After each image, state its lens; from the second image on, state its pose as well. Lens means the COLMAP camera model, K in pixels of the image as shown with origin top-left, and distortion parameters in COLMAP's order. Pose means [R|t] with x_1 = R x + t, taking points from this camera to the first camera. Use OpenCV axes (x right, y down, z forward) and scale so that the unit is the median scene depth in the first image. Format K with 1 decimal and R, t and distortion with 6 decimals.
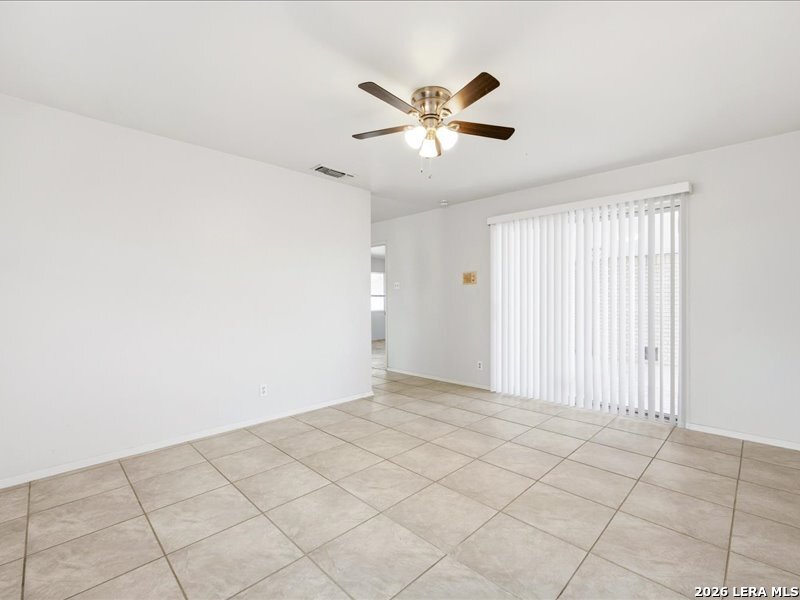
lens RADIAL K [[368.4, 0, 404.0], [0, 368.4, 300.5], [0, 0, 1]] dist [-0.018346, 0.010182]
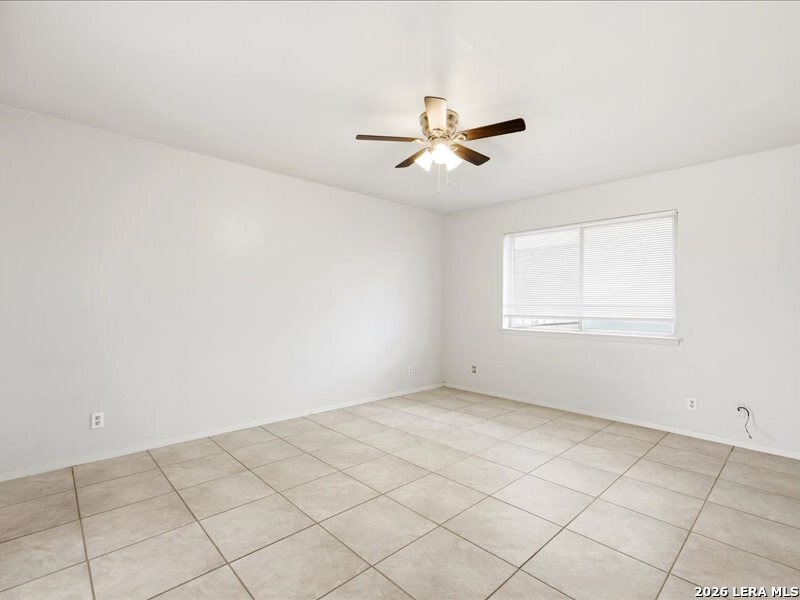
lens RADIAL K [[368.4, 0, 404.0], [0, 368.4, 300.5], [0, 0, 1]] dist [-0.018346, 0.010182]
pose [[-0.999551, -0.001886, 0.029902, 0.140467], [-0.002091, 0.999974, -0.006829, -0.010018], [-0.029889, -0.006889, -0.999529, 2.089299]]
